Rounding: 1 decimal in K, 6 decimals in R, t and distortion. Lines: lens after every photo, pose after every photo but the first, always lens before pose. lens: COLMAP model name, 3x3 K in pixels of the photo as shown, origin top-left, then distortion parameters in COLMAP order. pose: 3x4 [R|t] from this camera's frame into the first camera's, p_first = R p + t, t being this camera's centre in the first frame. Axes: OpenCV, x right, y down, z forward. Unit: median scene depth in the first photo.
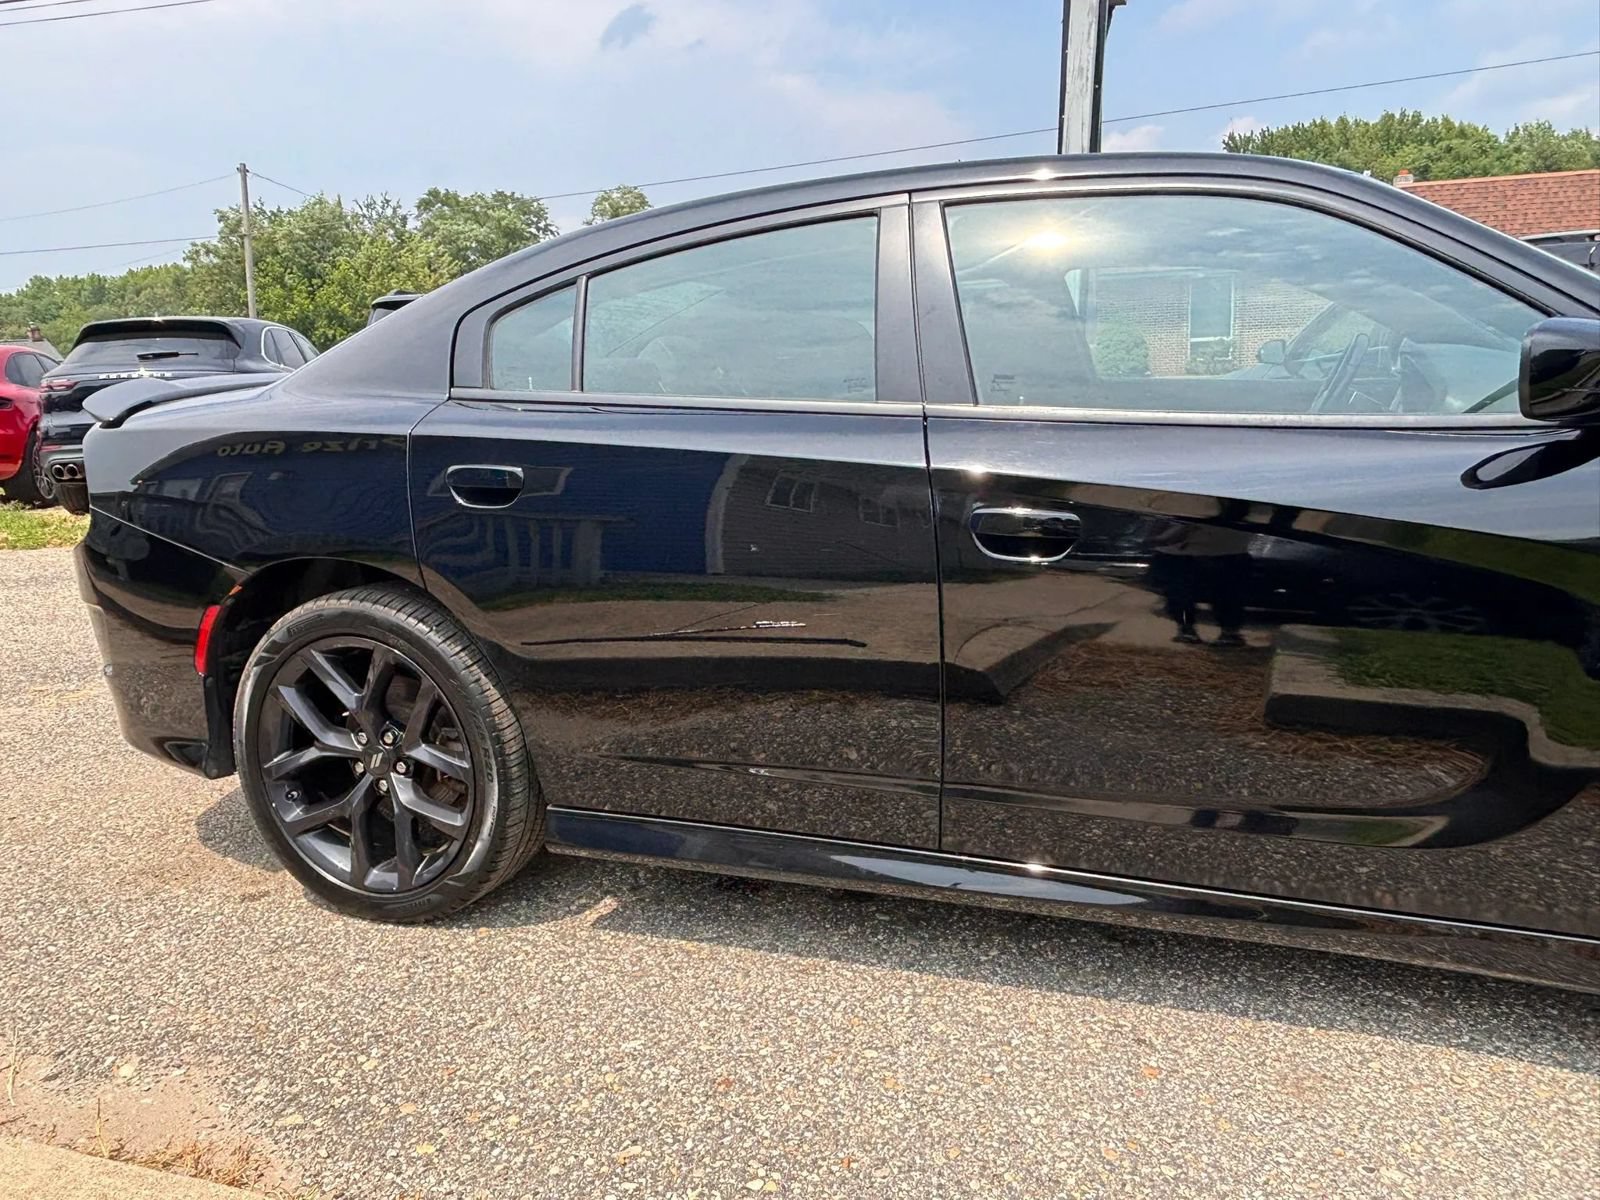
lens RADIAL K [[1172.1, 0, 783.0], [0, 1172.1, 599.5], [0, 0, 1]] dist [0.037477, -0.057242]
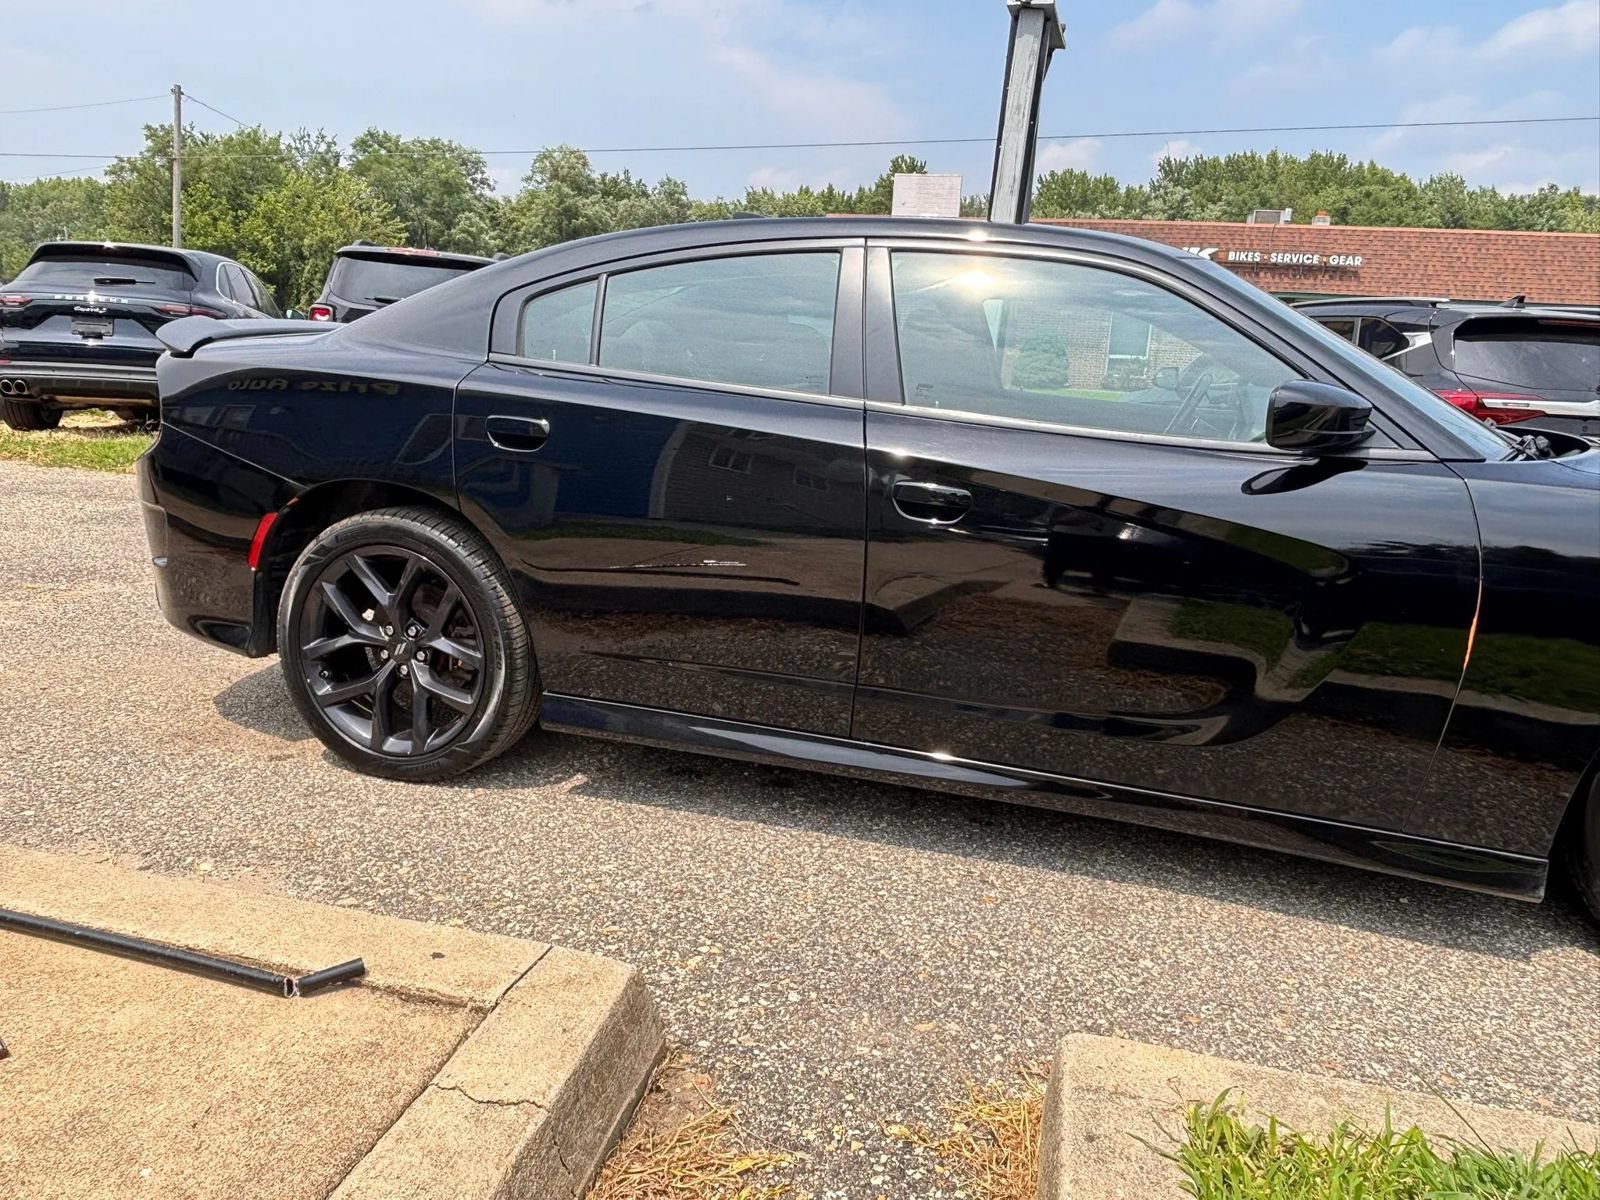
lens RADIAL K [[1172.1, 0, 788.3], [0, 1172.1, 600.2], [0, 0, 1]] dist [0.037477, -0.057242]
pose [[0.993987, 0.075067, 0.079721, -0.046877], [-0.076380, 0.996987, 0.013546, 0.041047], [-0.078463, -0.019554, 0.996725, -0.276059]]
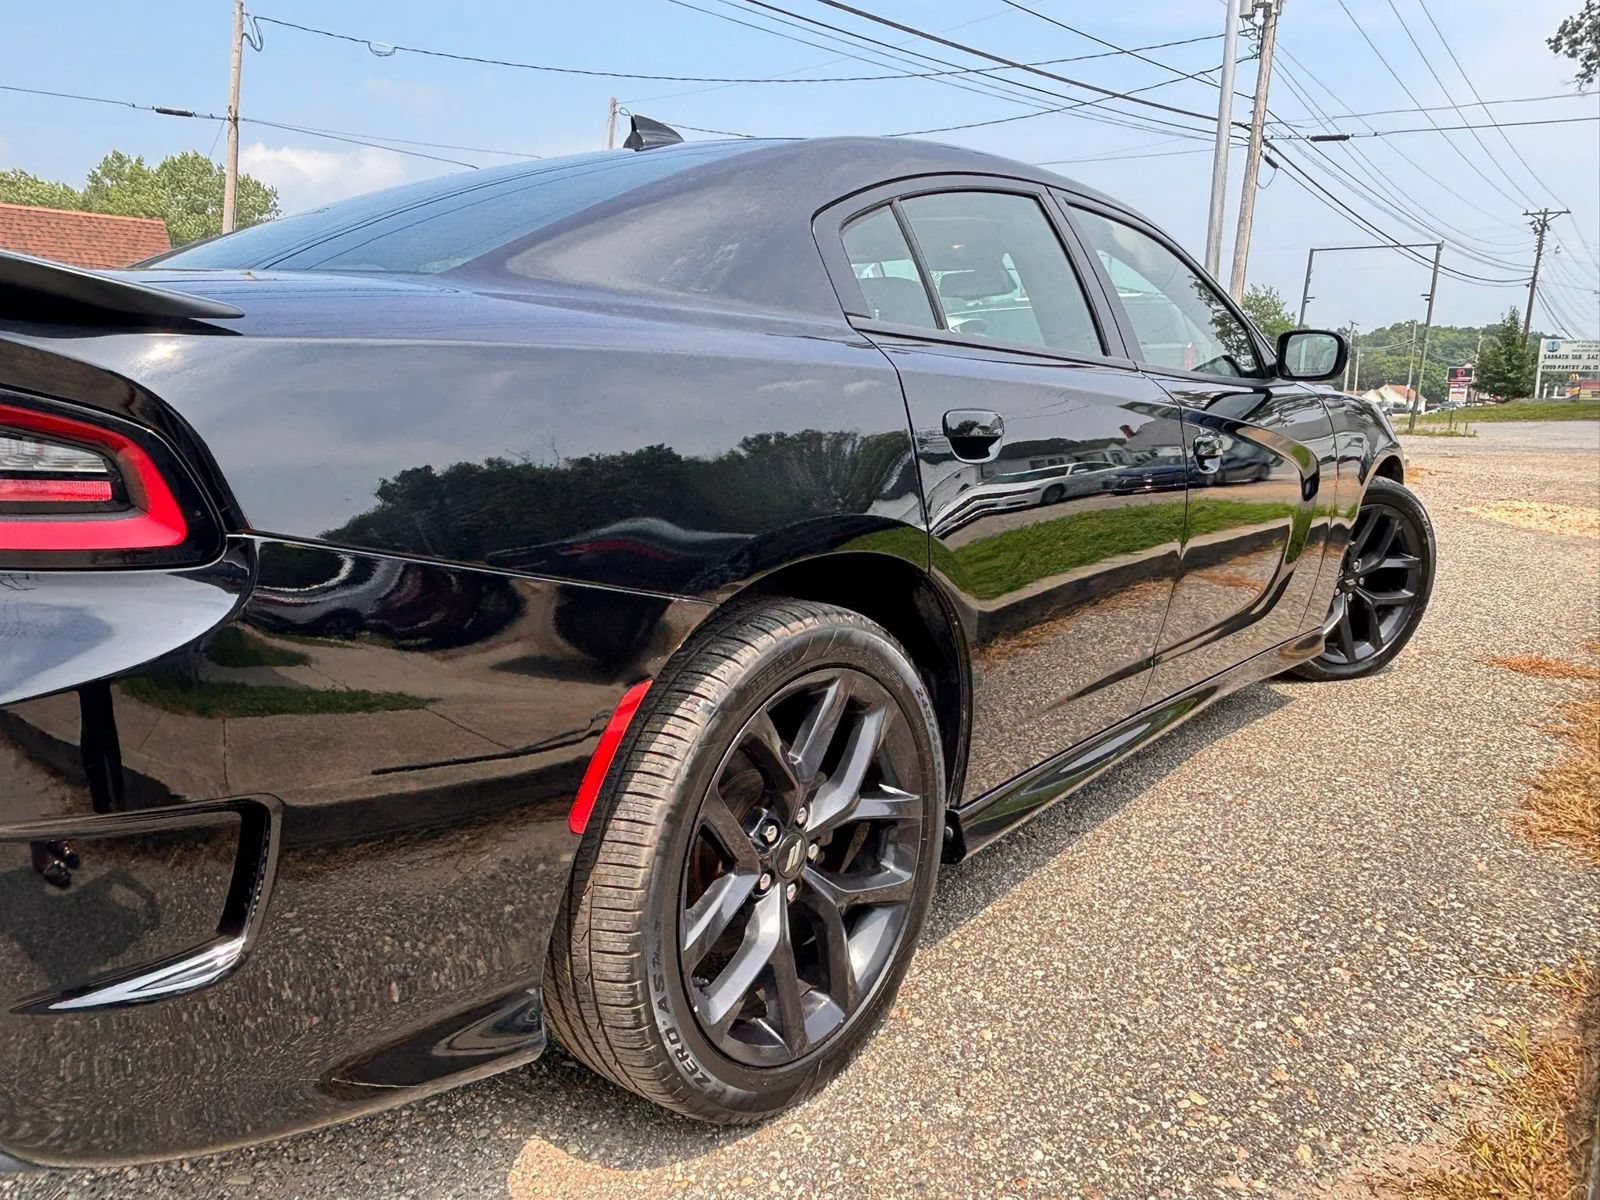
lens RADIAL K [[1172.1, 0, 796.7], [0, 1172.1, 572.0], [0, 0, 1]] dist [0.037477, -0.057242]
pose [[0.294400, -0.112164, 0.949077, -1.030945], [0.160290, 0.984816, 0.066666, -0.071427], [-0.942144, 0.132502, 0.307908, 0.824428]]
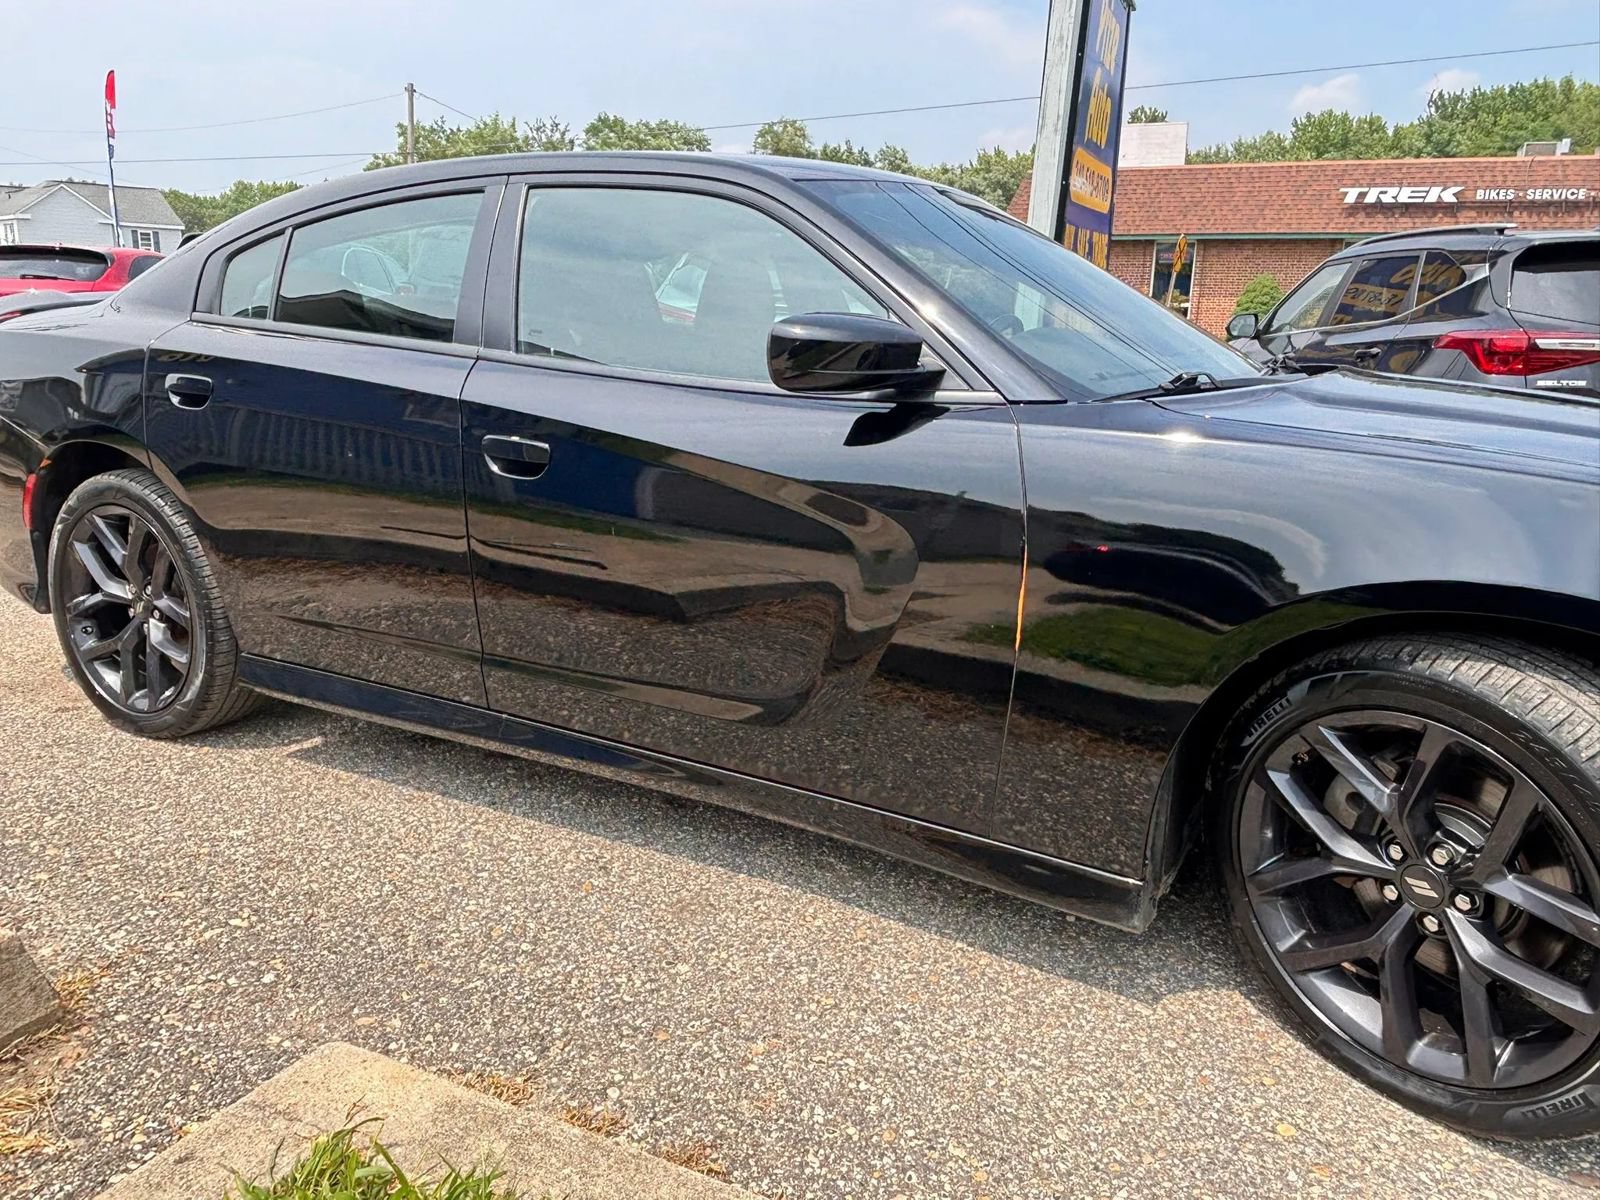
lens RADIAL K [[1172.1, 0, 791.8], [0, 1172.1, 588.8], [0, 0, 1]] dist [0.037477, -0.057242]
pose [[0.989712, 0.087991, -0.112814, 0.516655], [-0.083374, 0.995501, 0.045026, 0.002812], [0.116269, -0.035157, 0.992595, -0.178925]]
